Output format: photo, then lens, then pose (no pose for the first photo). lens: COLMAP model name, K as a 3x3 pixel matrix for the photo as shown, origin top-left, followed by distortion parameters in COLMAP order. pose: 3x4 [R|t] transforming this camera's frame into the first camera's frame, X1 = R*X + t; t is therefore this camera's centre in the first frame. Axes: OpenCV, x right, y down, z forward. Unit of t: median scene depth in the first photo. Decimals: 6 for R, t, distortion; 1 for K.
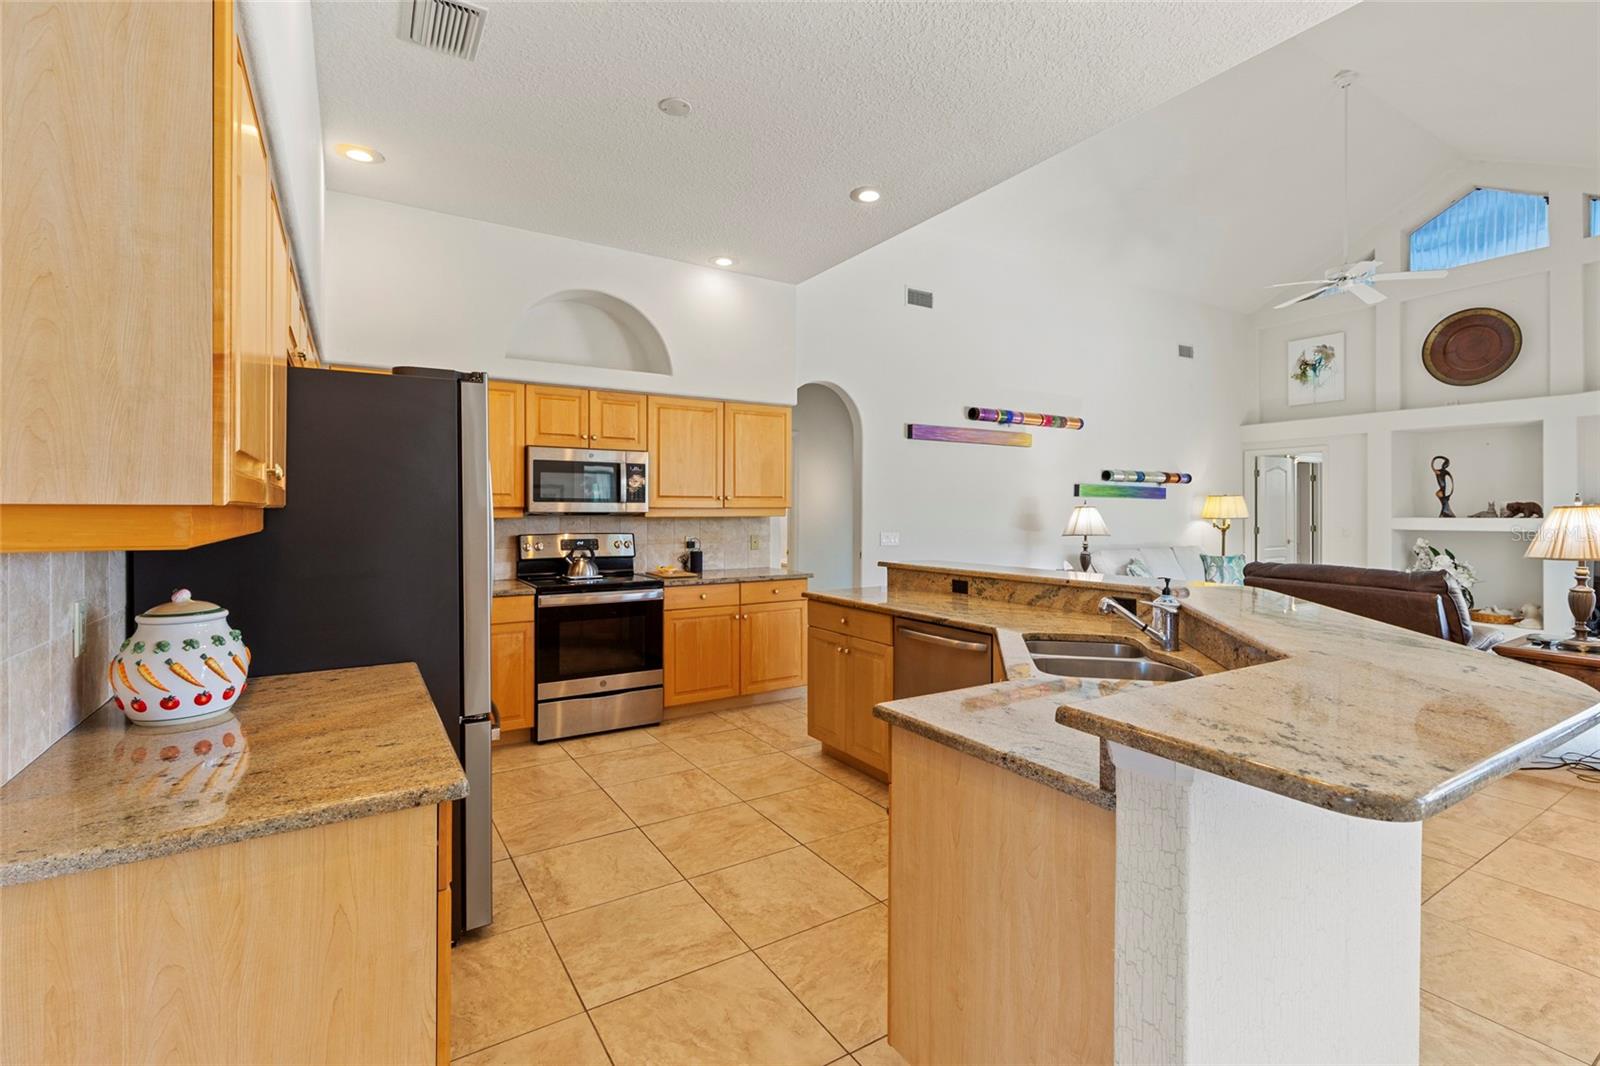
lens RADIAL K [[725.2, 0, 813.4], [0, 725.2, 509.5], [0, 0, 1]] dist [0.006681, -0.001233]
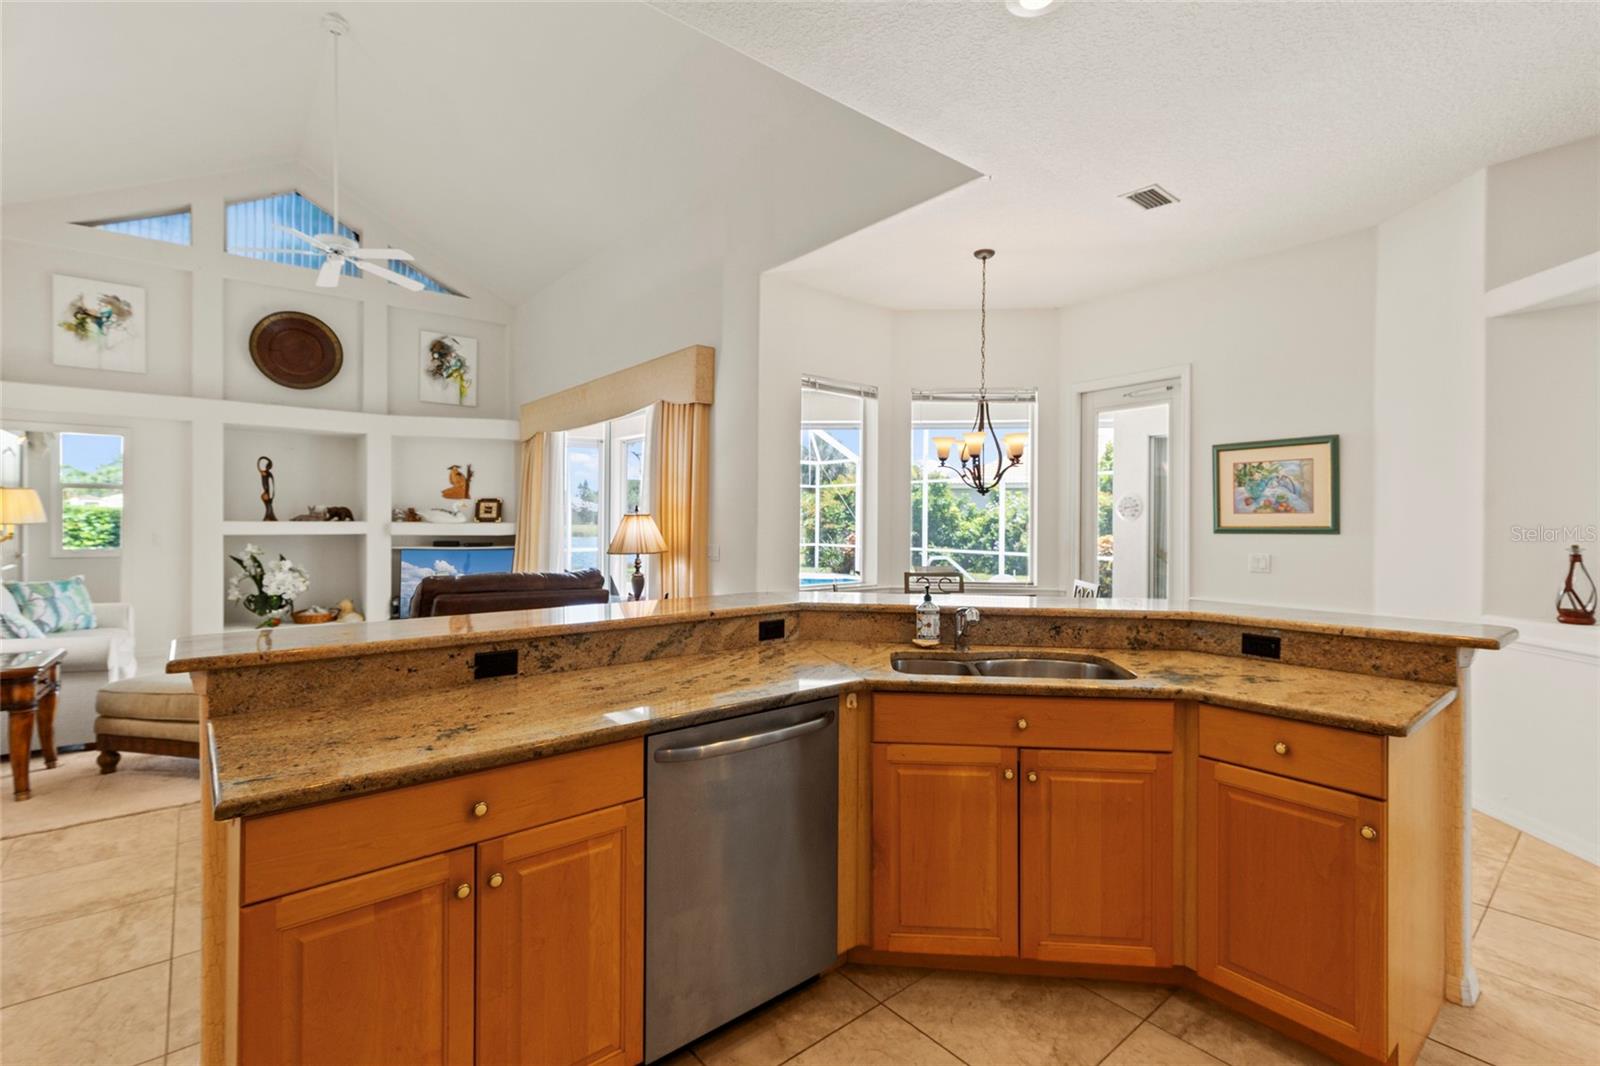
lens RADIAL K [[725.2, 0, 804.3], [0, 725.2, 528.3], [0, 0, 1]] dist [0.006681, -0.001233]
pose [[-0.123565, -0.014998, 0.992223, -0.231431], [-0.010000, 0.999854, 0.013868, -0.000070], [-0.992286, -0.008208, -0.123697, 0.573872]]
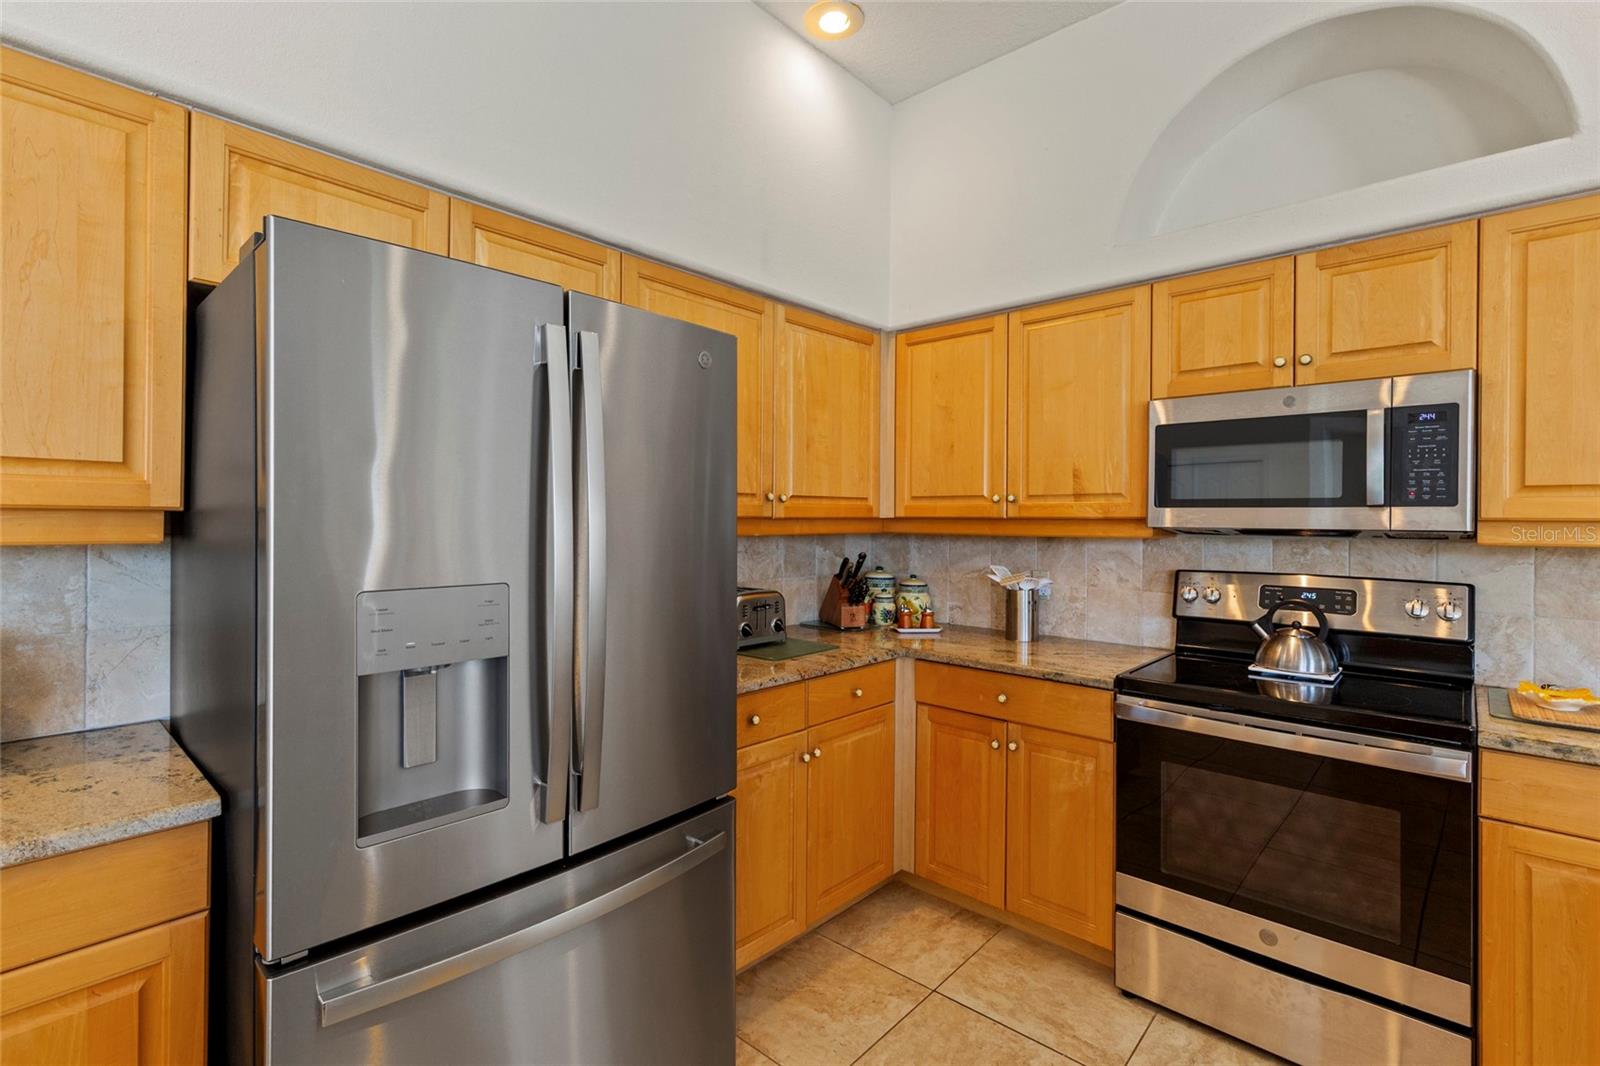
lens RADIAL K [[725.2, 0, 808.7], [0, 725.2, 521.0], [0, 0, 1]] dist [0.006681, -0.001233]
pose [[0.270833, 0.000374, -0.962626, 0.033033], [-0.007062, 0.999974, -0.001598, 0.001383], [0.962600, 0.007231, 0.270829, 0.478686]]
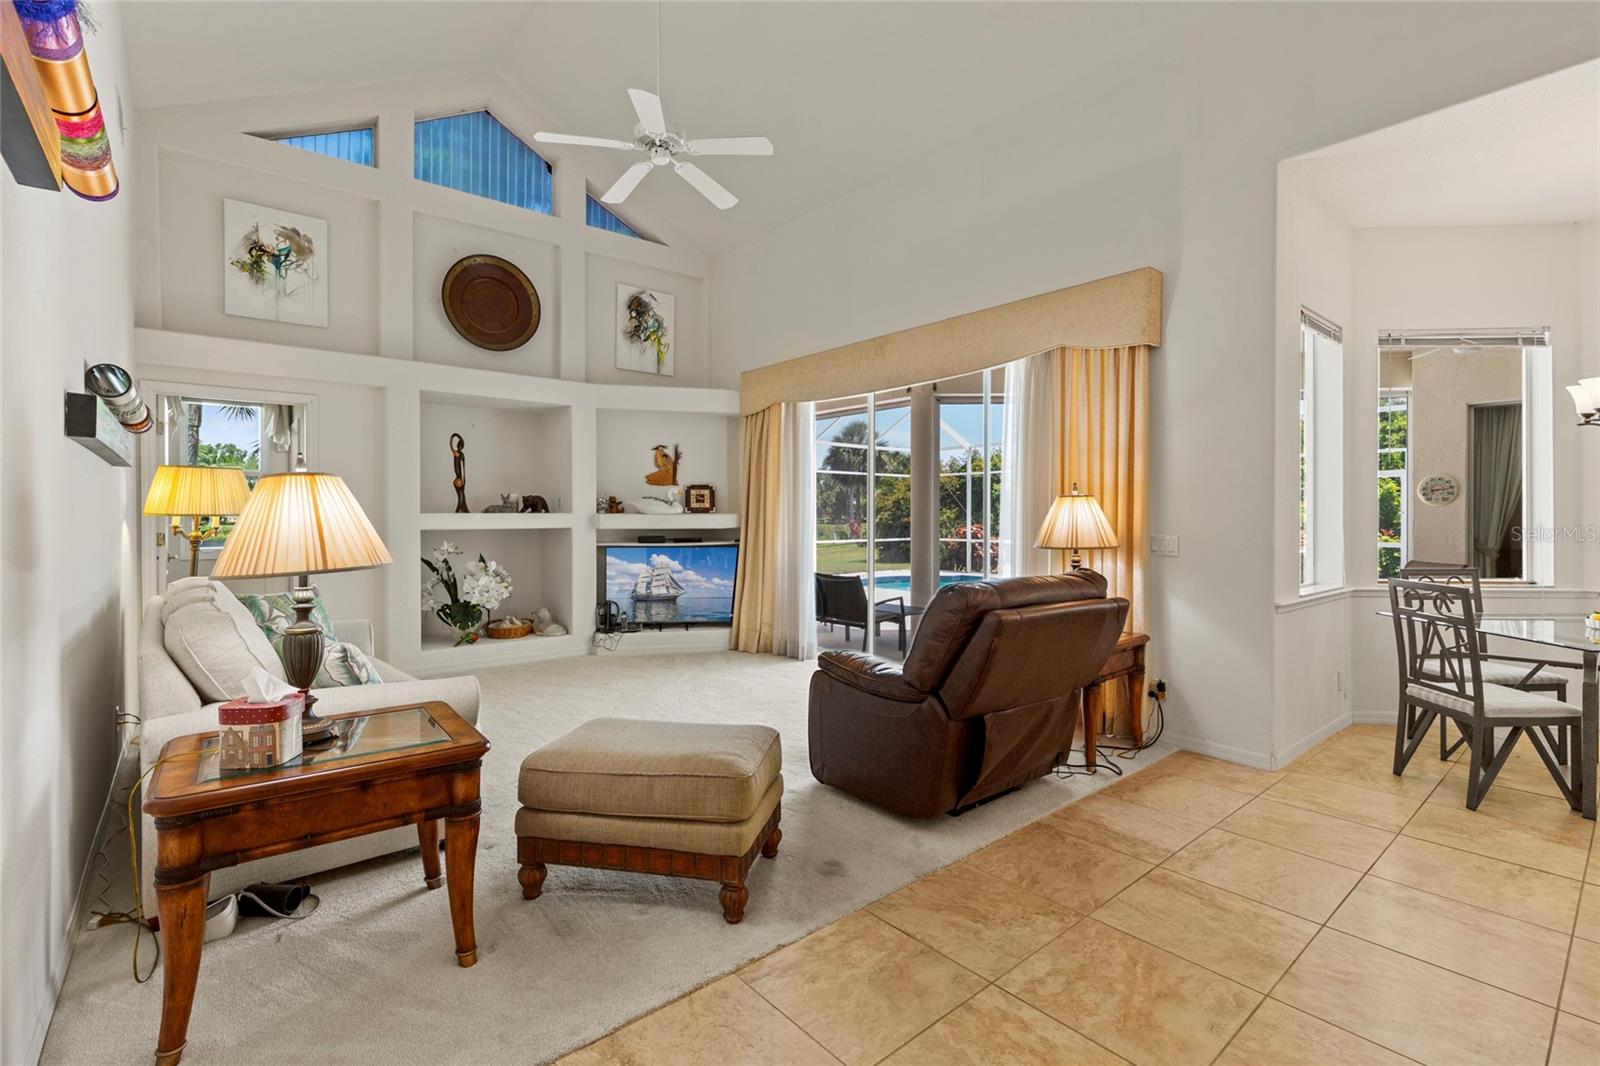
lens RADIAL K [[725.2, 0, 801.0], [0, 725.2, 527.2], [0, 0, 1]] dist [0.006681, -0.001233]
pose [[-0.134303, -0.019238, 0.990754, 0.063305], [-0.002148, 0.999815, 0.019123, 0.014372], [-0.990938, 0.000440, -0.134319, 1.017602]]
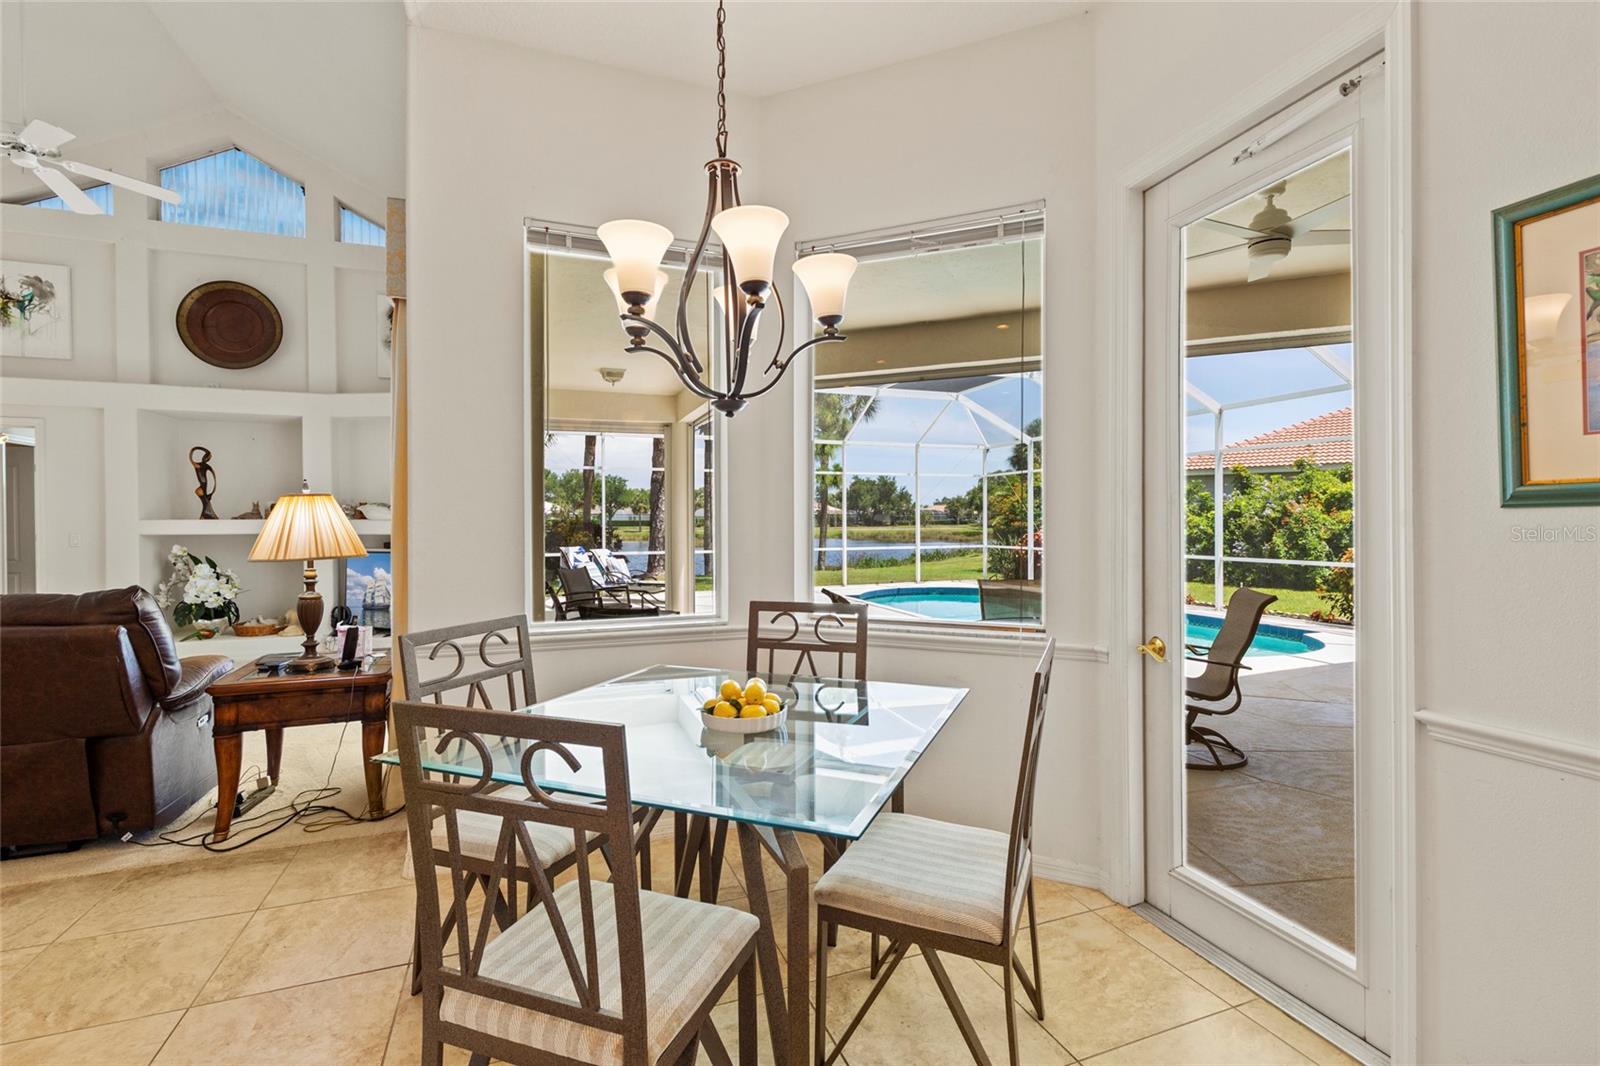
lens RADIAL K [[725.2, 0, 808.3], [0, 725.2, 527.6], [0, 0, 1]] dist [0.006681, -0.001233]
pose [[0.204699, -0.012189, 0.978749, 0.243235], [0.002149, 0.999926, 0.012003, 0.016039], [-0.978823, -0.000354, 0.204710, 0.187210]]
